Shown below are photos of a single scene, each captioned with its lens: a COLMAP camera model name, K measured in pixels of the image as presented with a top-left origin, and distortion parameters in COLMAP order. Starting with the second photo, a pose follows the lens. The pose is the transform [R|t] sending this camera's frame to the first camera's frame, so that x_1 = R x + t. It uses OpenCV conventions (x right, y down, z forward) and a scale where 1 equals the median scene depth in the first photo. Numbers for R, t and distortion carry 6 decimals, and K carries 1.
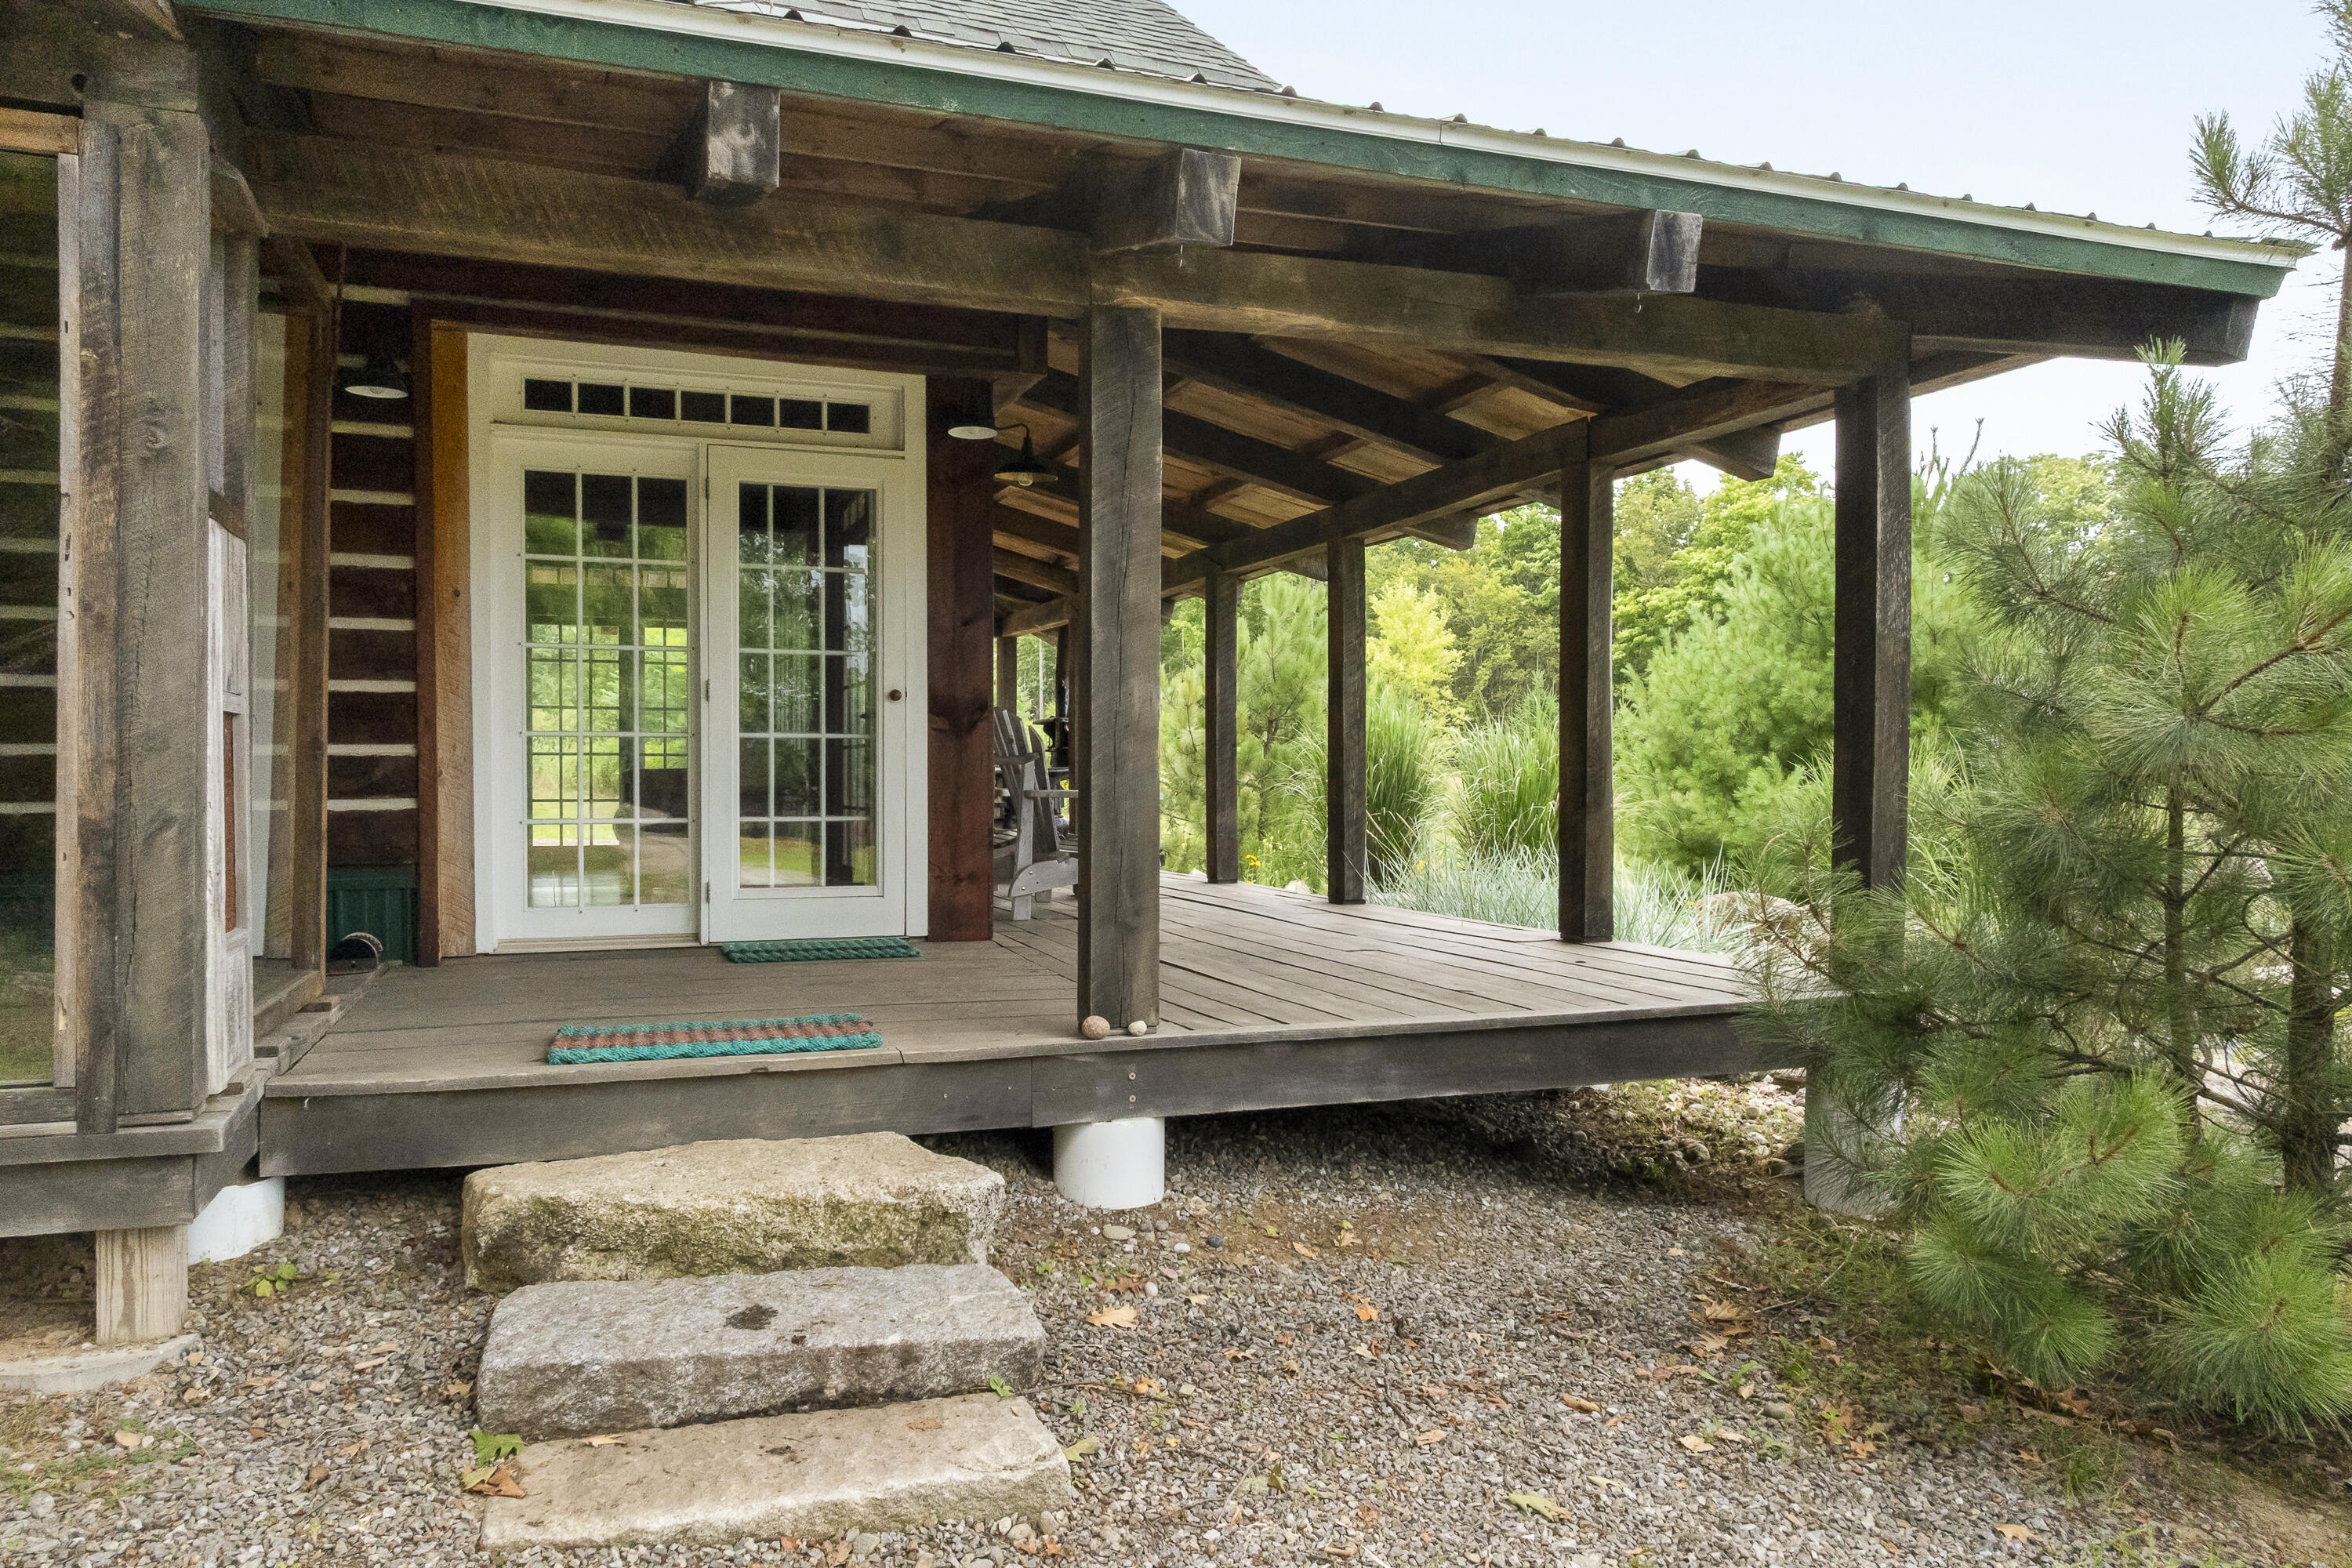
lens RADIAL K [[1638.5, 0, 1174.8], [0, 1638.5, 809.6], [0, 0, 1]] dist [-0.004016, -0.002481]
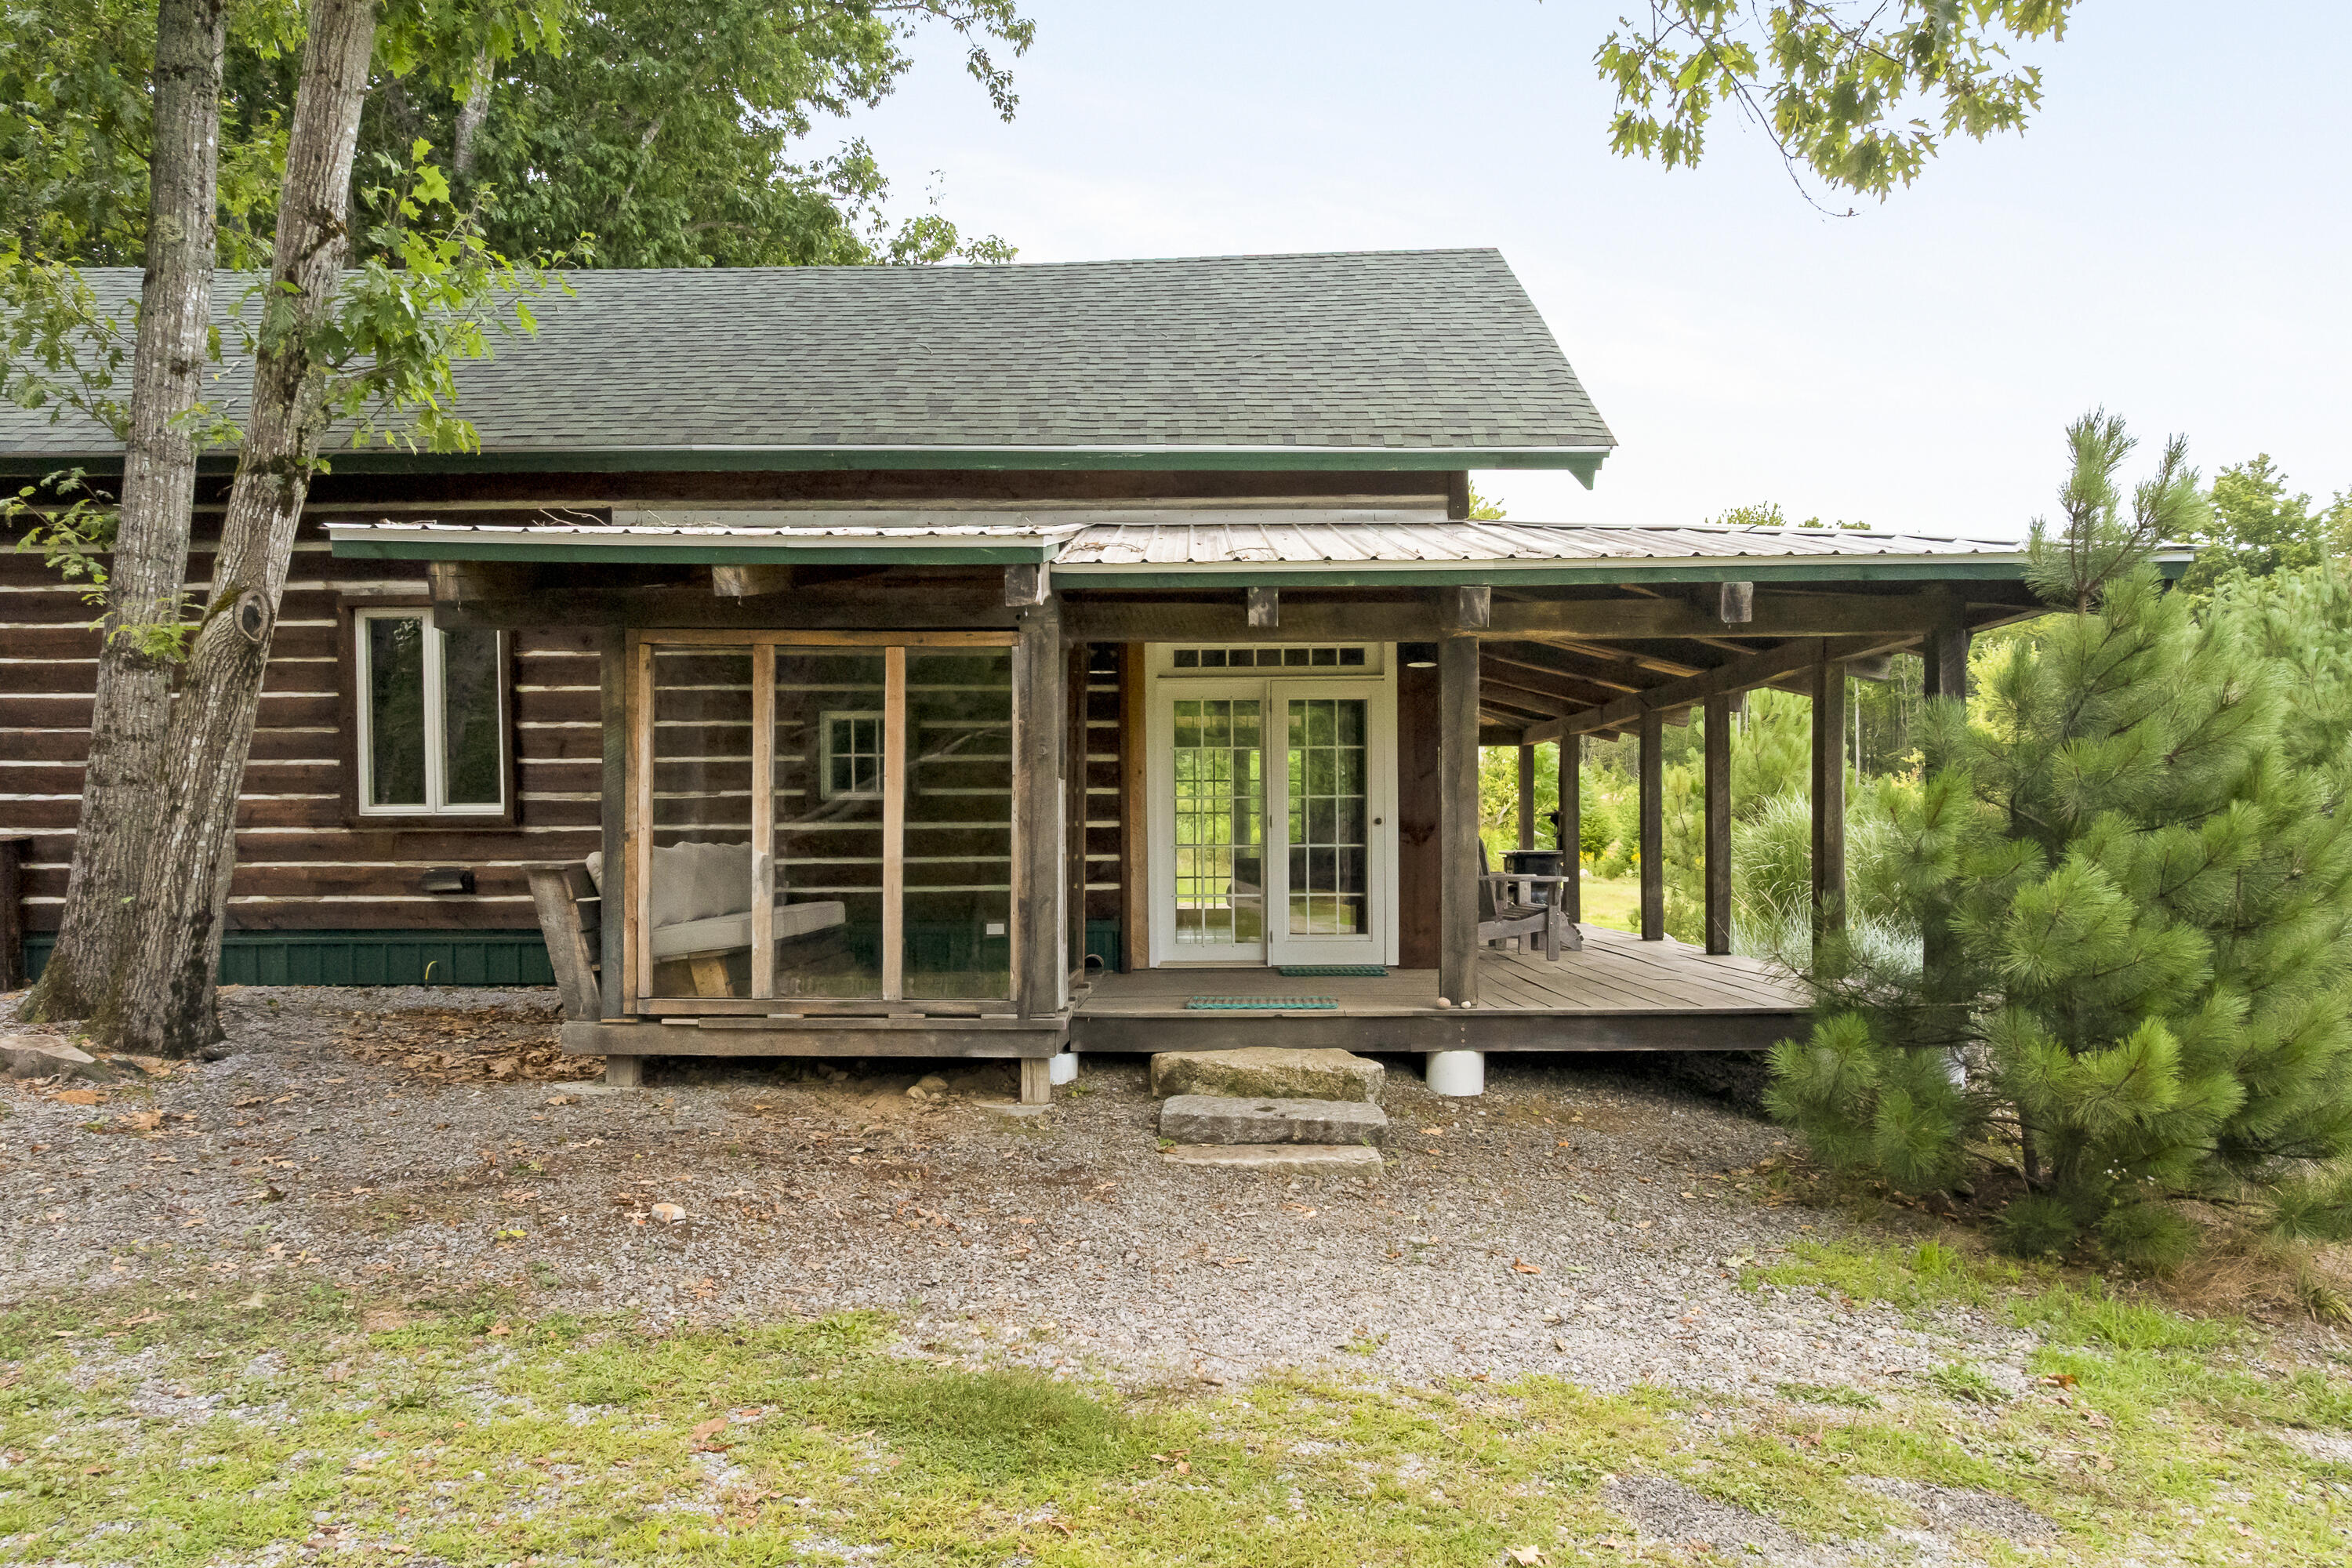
lens RADIAL K [[1638.5, 0, 1174.8], [0, 1638.5, 809.6], [0, 0, 1]] dist [-0.004016, -0.002481]
pose [[0.931225, -0.014630, -0.364152, 0.385938], [0.000466, 0.999241, -0.038953, -0.025355], [0.364445, 0.036105, 0.930525, -1.003929]]
